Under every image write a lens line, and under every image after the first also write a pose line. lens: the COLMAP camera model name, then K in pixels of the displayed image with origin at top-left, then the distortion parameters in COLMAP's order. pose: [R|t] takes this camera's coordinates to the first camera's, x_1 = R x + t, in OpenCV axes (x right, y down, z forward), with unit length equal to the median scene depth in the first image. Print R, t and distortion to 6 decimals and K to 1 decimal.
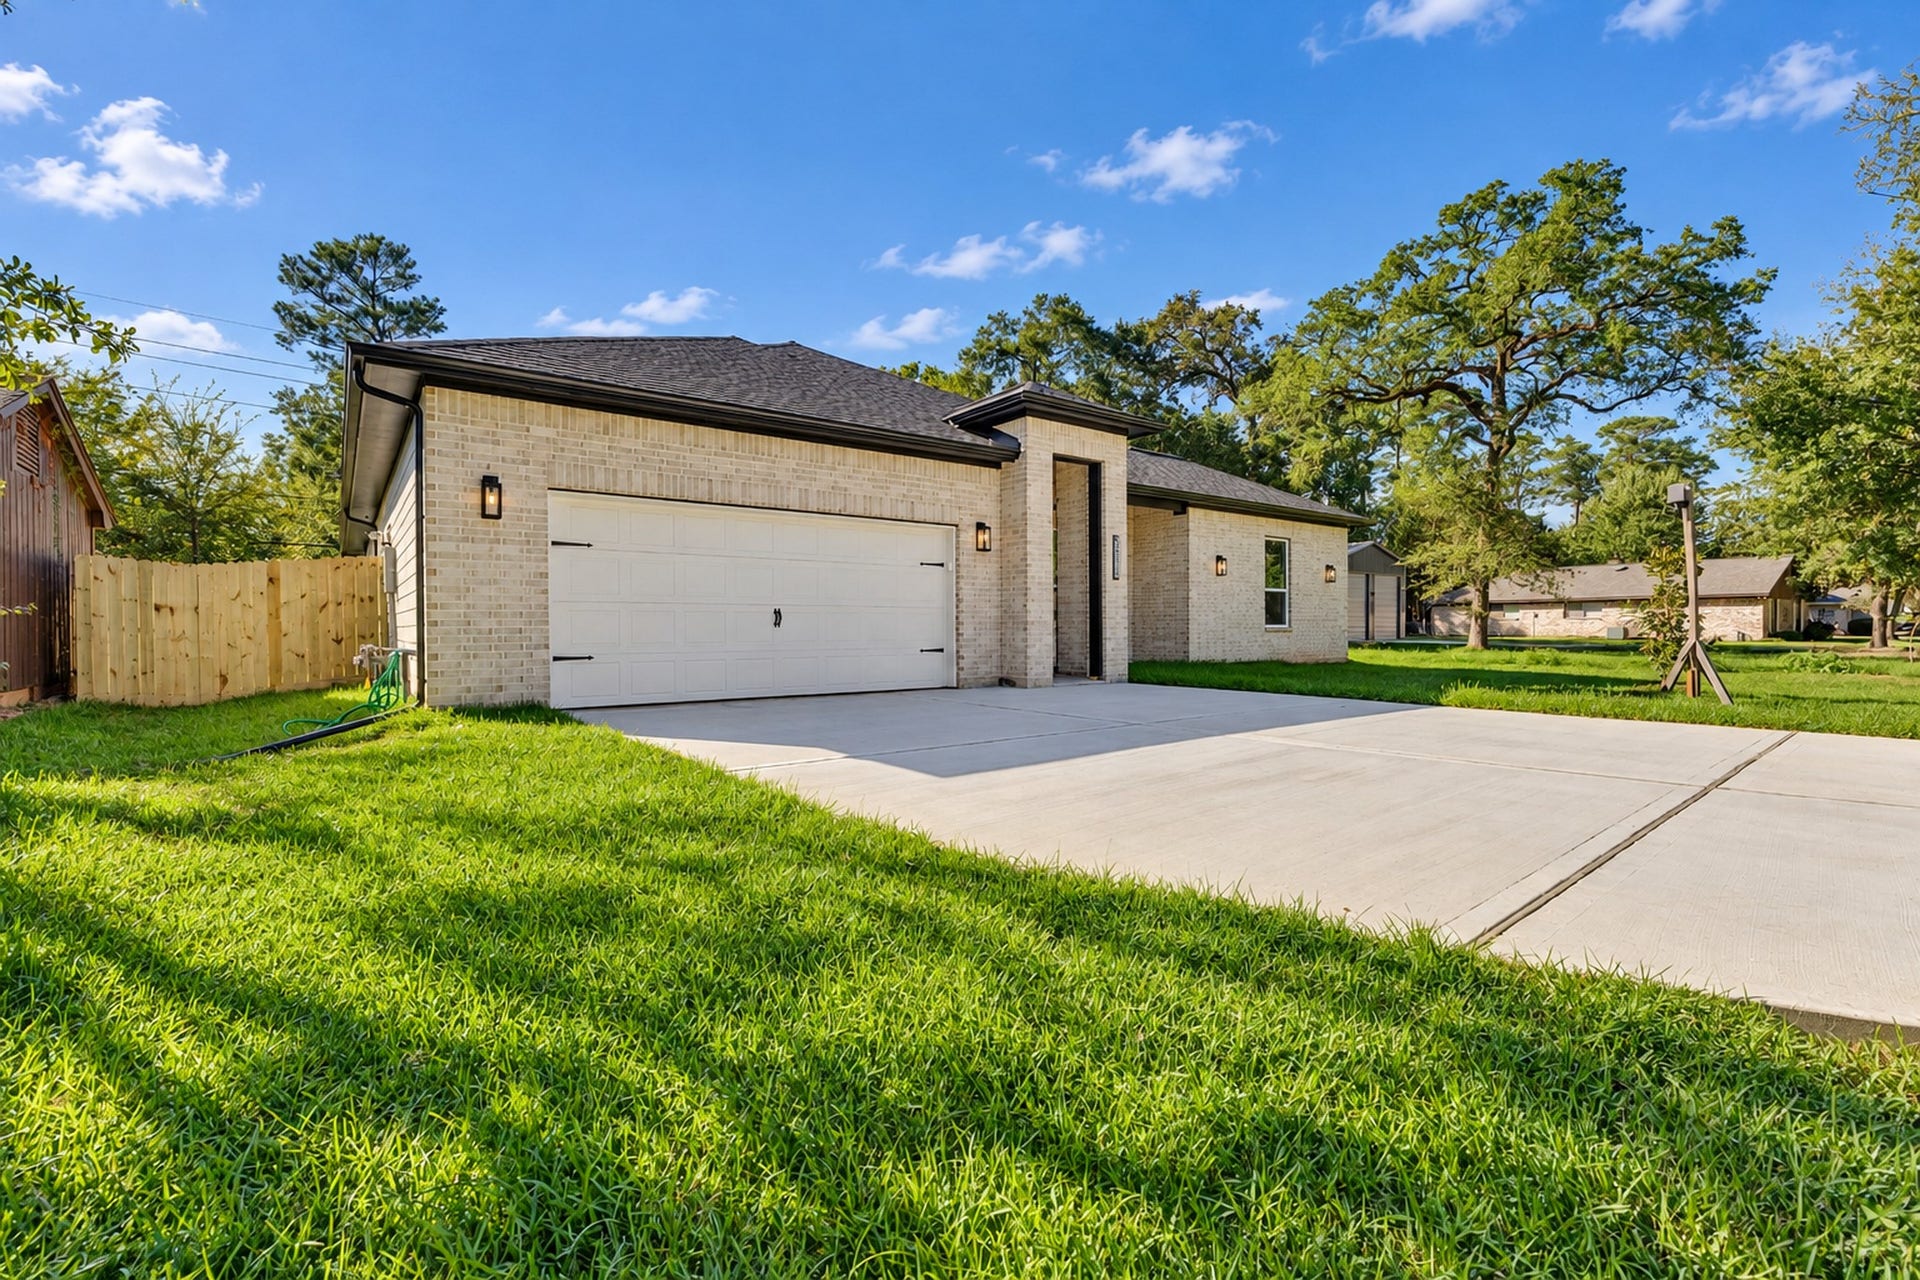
lens RADIAL K [[831.8, 0, 956.3], [0, 831.8, 641.2], [0, 0, 1]] dist [0.008902, -0.000225]
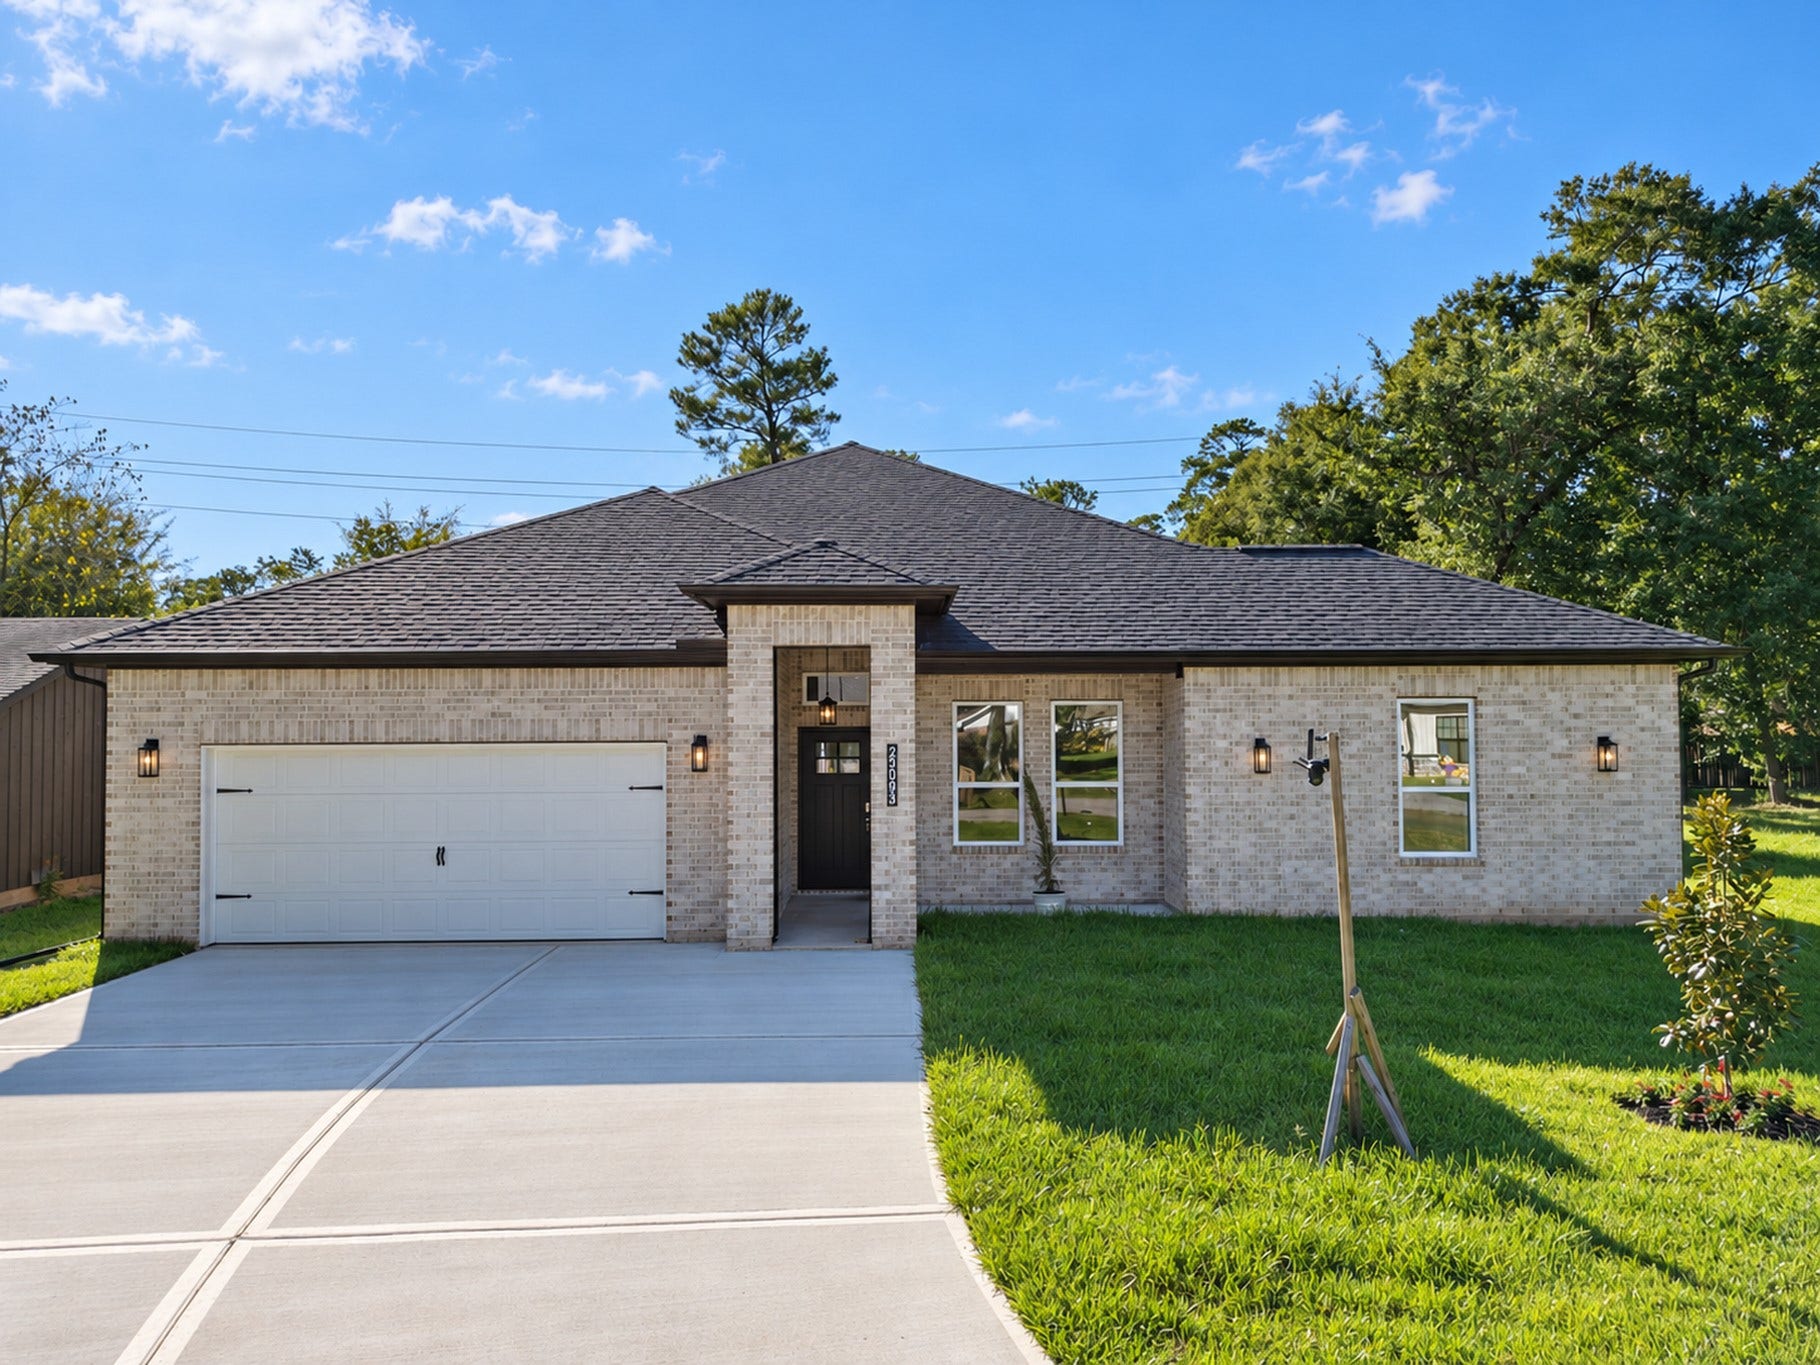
lens RADIAL K [[1291.9, 0, 910.9], [0, 1291.9, 686.6], [0, 0, 1]] dist [0.068086, -0.065367]
pose [[0.804590, -0.013230, -0.593683, 0.856881], [-0.007092, 0.999466, -0.031884, -0.138861], [0.593788, 0.029864, 0.804067, 0.102295]]
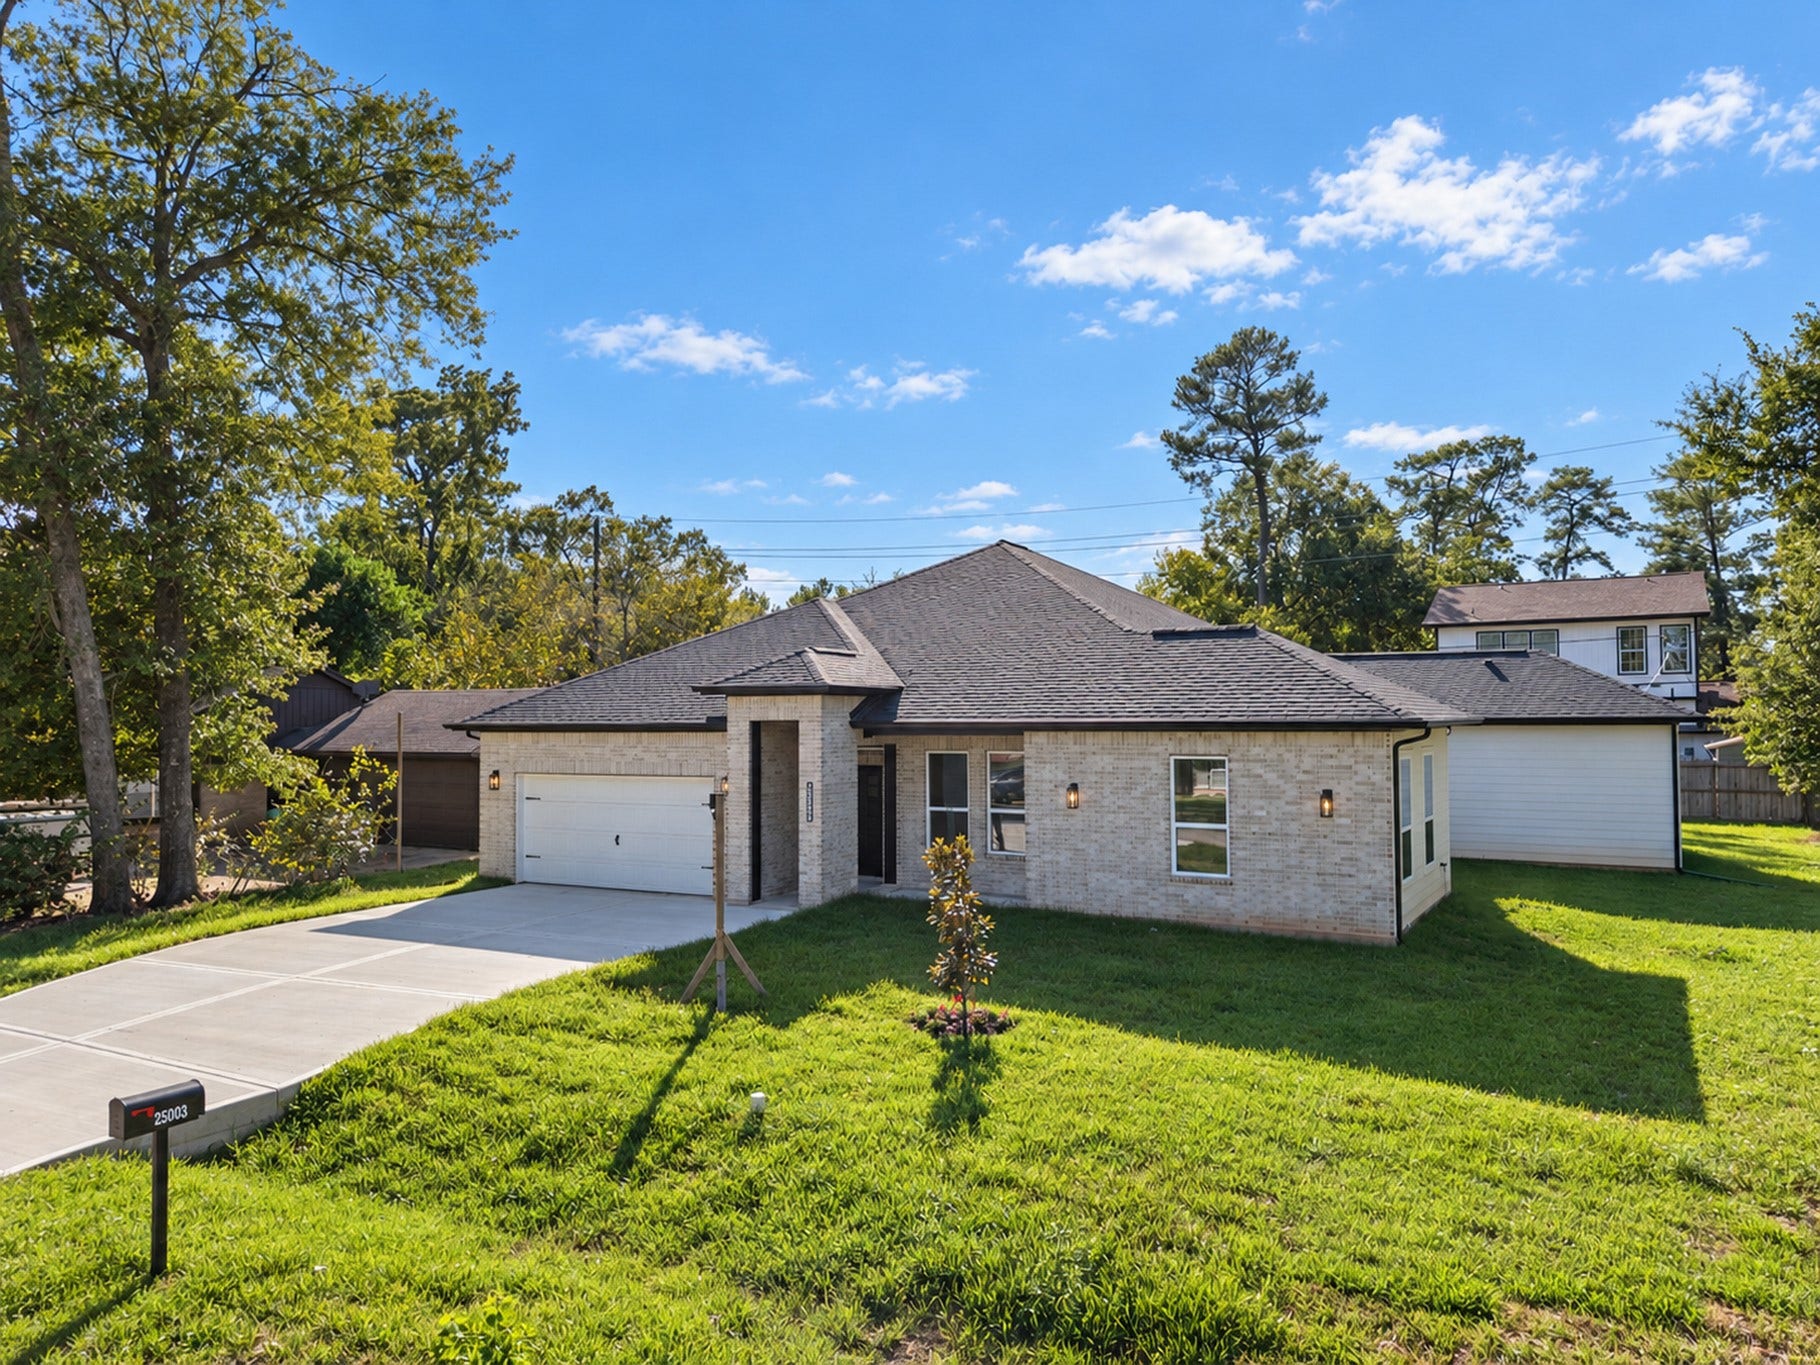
lens RADIAL K [[1291.9, 0, 910.9], [0, 1291.9, 686.6], [0, 0, 1]] dist [0.068086, -0.065367]
pose [[0.389656, -0.018502, -0.920775, 1.855998], [-0.007493, 0.999701, -0.023259, -0.216021], [0.920930, 0.015962, 0.389401, 0.425006]]
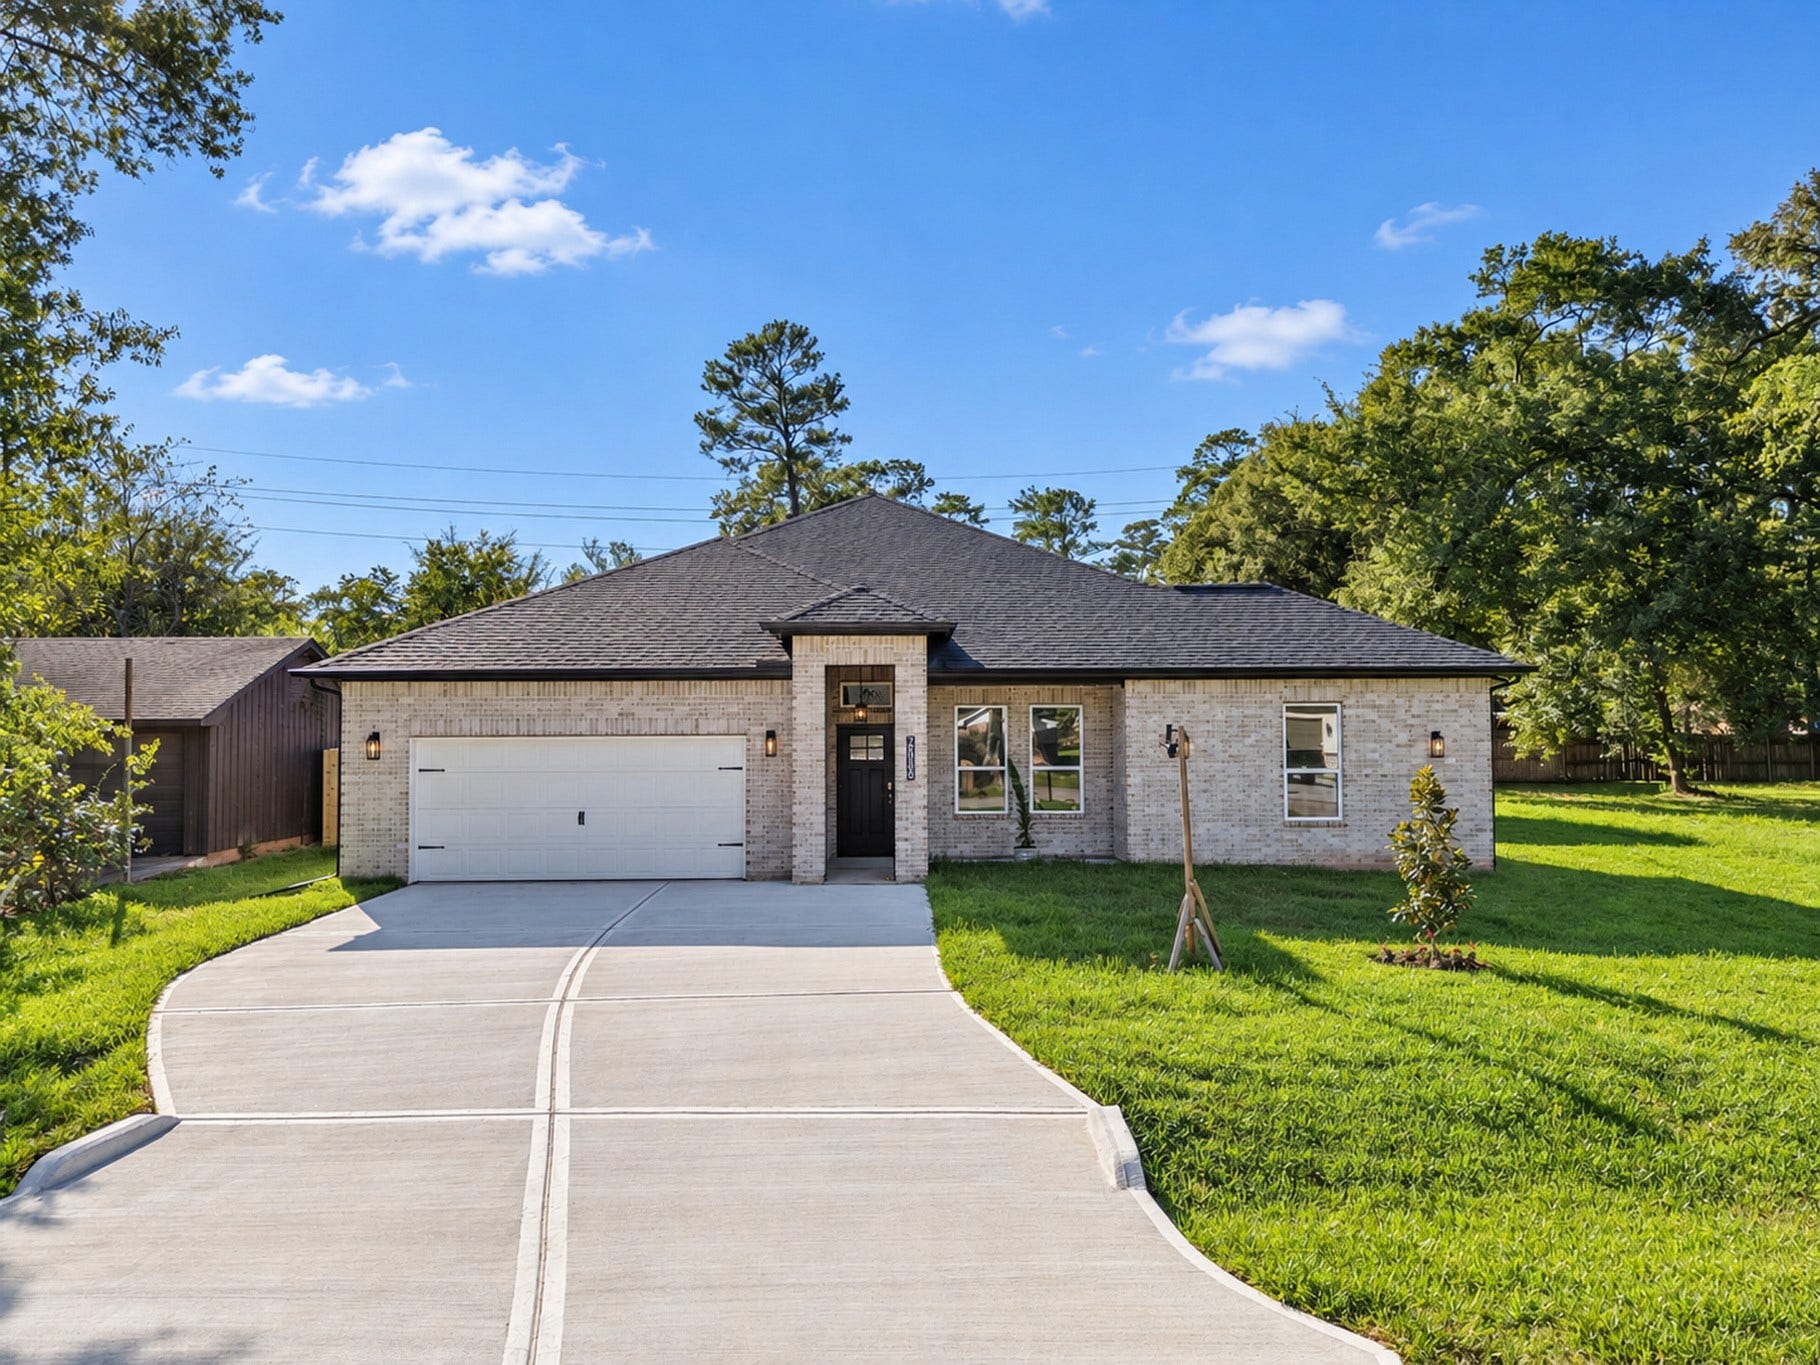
lens RADIAL K [[1291.9, 0, 910.9], [0, 1291.9, 686.6], [0, 0, 1]] dist [0.068086, -0.065367]
pose [[0.802863, -0.012425, -0.596034, 1.100053], [-0.007328, 0.999502, -0.030707, -0.136728], [0.596119, 0.029021, 0.802372, -0.246200]]
